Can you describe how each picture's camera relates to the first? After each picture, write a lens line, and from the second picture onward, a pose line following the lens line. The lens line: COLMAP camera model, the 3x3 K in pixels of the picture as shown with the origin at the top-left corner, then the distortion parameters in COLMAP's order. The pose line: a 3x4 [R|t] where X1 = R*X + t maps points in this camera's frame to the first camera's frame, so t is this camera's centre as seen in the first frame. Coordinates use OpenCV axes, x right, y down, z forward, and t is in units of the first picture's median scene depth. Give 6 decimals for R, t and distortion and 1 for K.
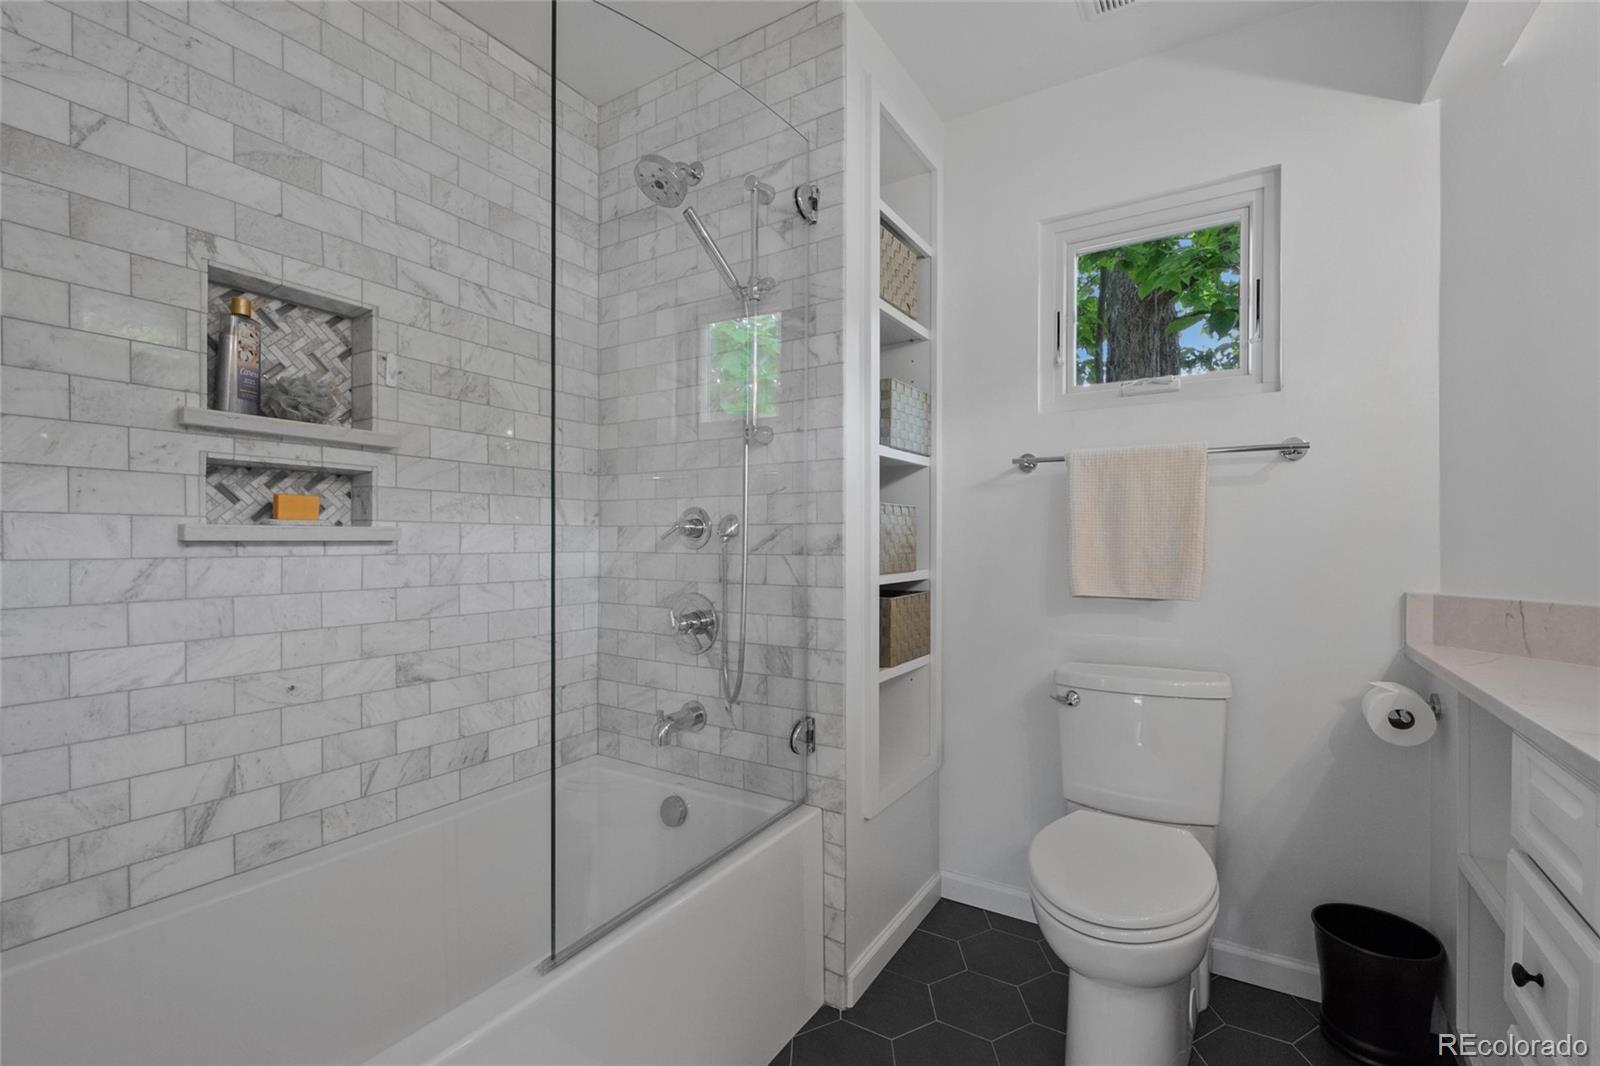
lens RADIAL K [[706.1, 0, 795.6], [0, 706.1, 524.4], [0, 0, 1]] dist [0.012068, -0.000482]
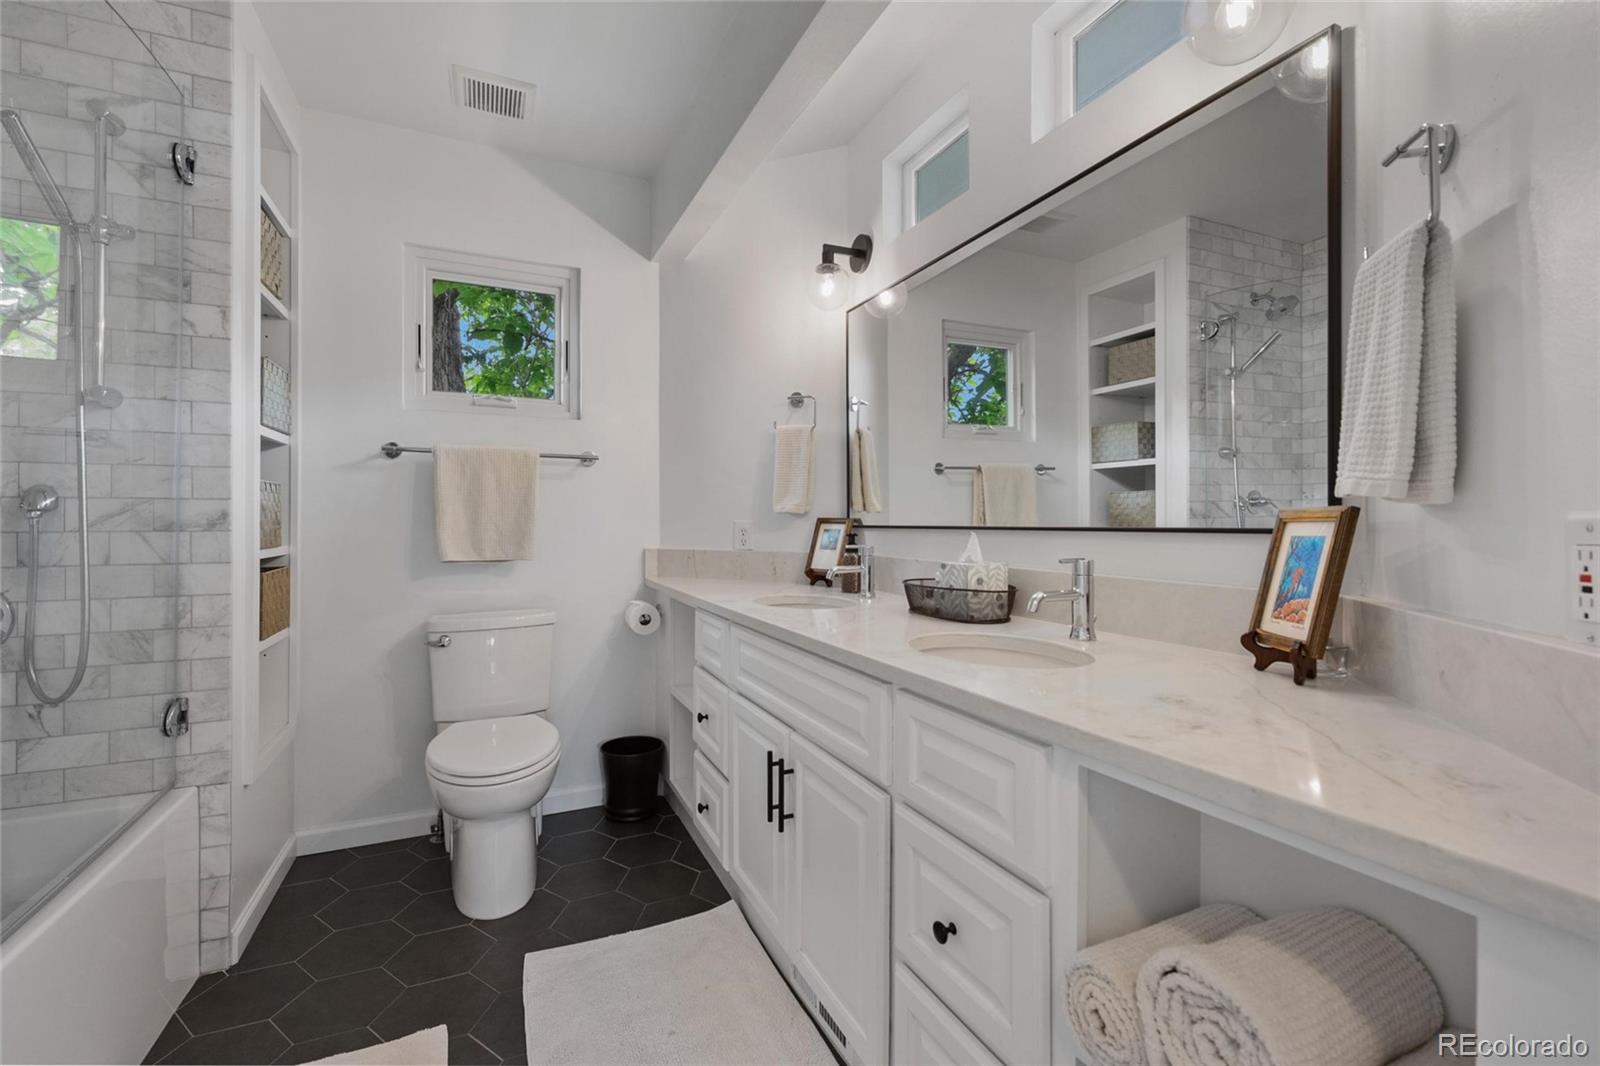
lens RADIAL K [[706.1, 0, 795.6], [0, 706.1, 524.4], [0, 0, 1]] dist [0.012068, -0.000482]
pose [[0.557378, -0.000402, 0.830259, -0.319562], [-0.027978, 0.999423, 0.019266, -0.007757], [-0.829787, -0.033967, 0.557045, -0.235167]]
